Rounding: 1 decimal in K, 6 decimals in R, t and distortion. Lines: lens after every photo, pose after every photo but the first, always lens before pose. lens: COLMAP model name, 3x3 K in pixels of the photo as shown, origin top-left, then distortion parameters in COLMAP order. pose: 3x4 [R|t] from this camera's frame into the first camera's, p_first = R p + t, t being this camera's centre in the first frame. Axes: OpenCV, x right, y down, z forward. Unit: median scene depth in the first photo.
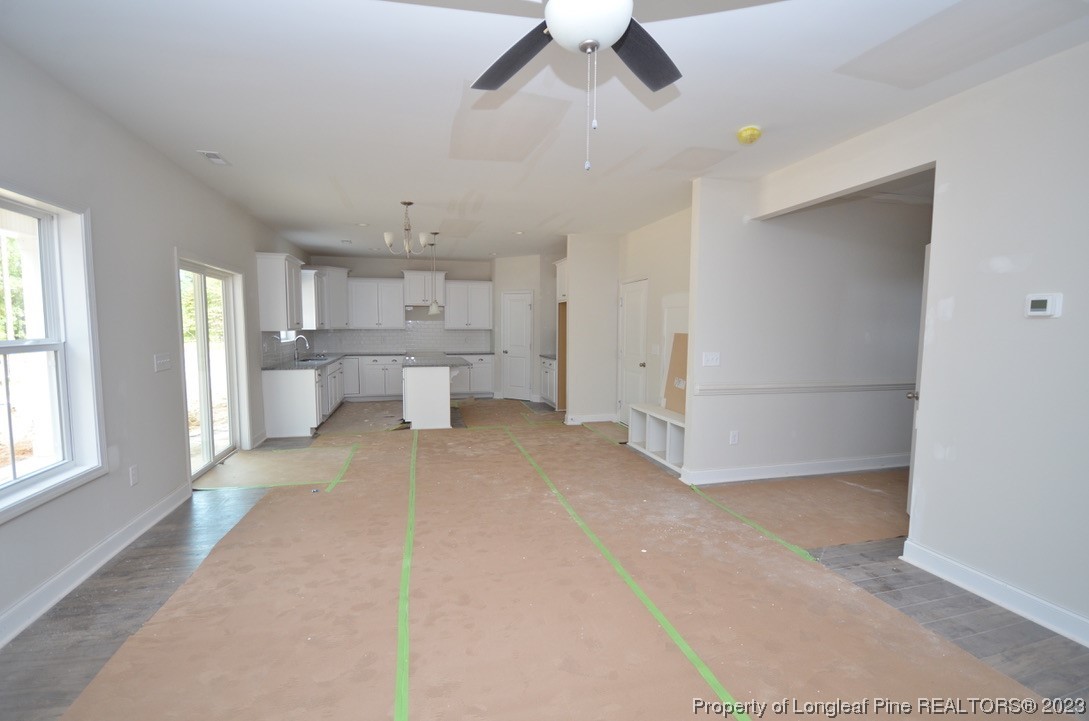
lens RADIAL K [[474.3, 0, 539.1], [0, 474.3, 365.3], [0, 0, 1]] dist [-0.000841, -0.000100]
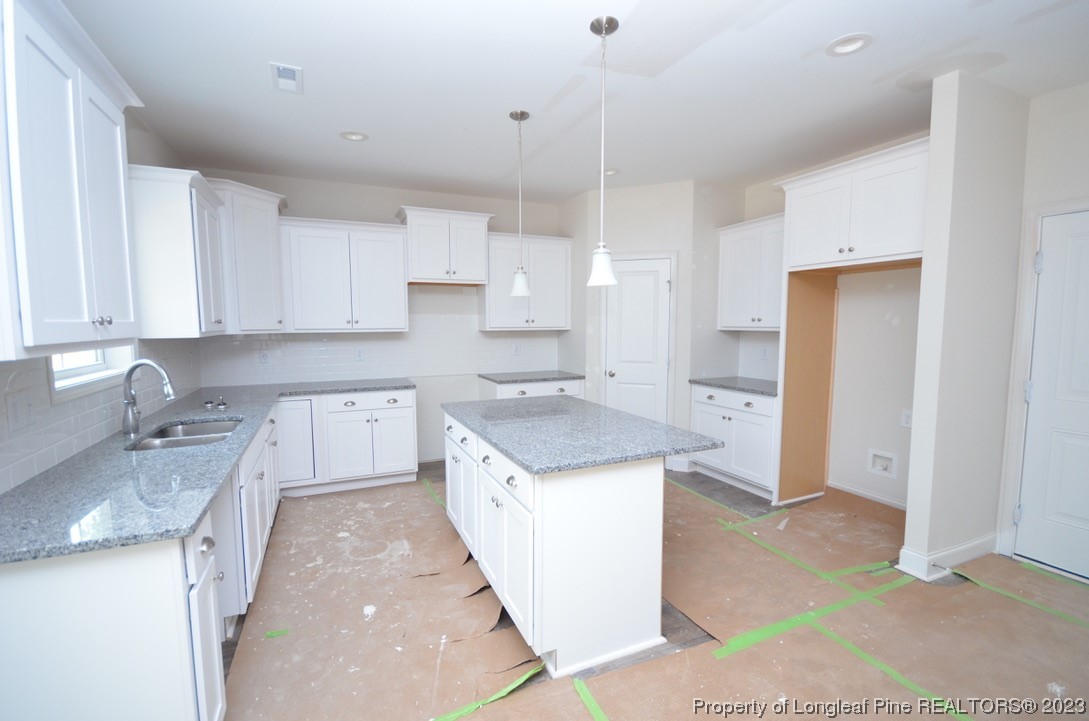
lens RADIAL K [[474.3, 0, 539.1], [0, 474.3, 365.3], [0, 0, 1]] dist [-0.000841, -0.000100]
pose [[0.988516, -0.022893, 0.149373, -0.228843], [0.022831, 0.999737, 0.002130, -0.041314], [-0.149382, 0.001305, 0.988779, 0.516969]]
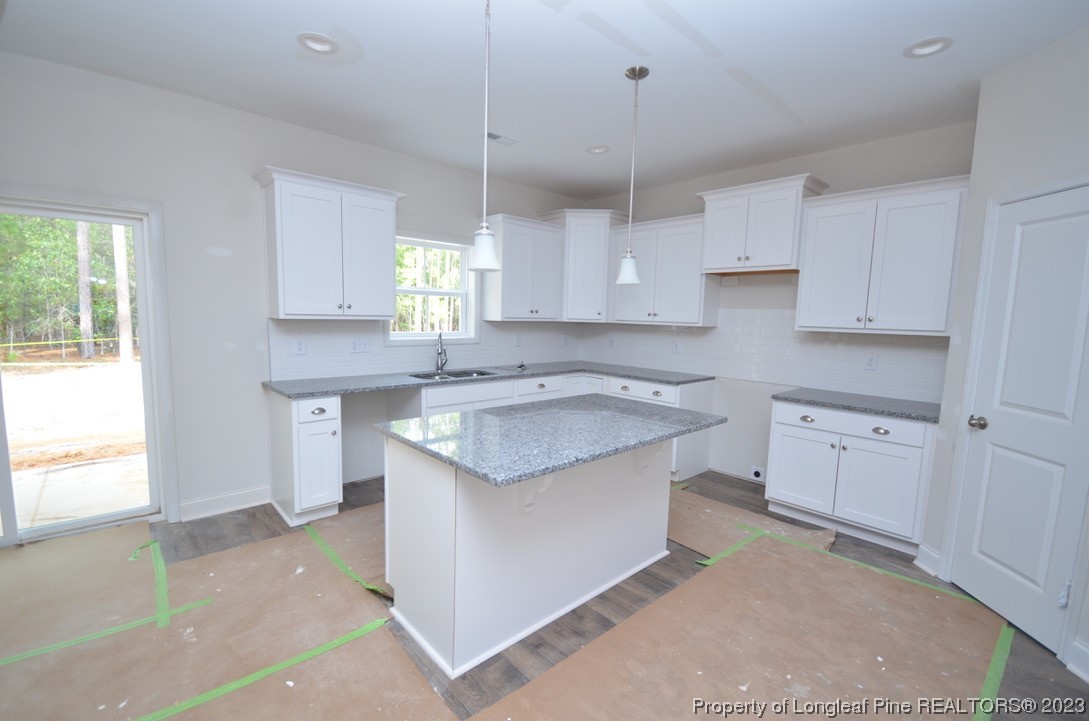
lens RADIAL K [[474.3, 0, 539.1], [0, 474.3, 365.3], [0, 0, 1]] dist [-0.000841, -0.000100]
pose [[0.462130, 0.102541, -0.880864, 0.046886], [-0.101757, 0.992863, 0.062193, -0.053245], [0.880955, 0.060892, 0.469267, 0.667690]]
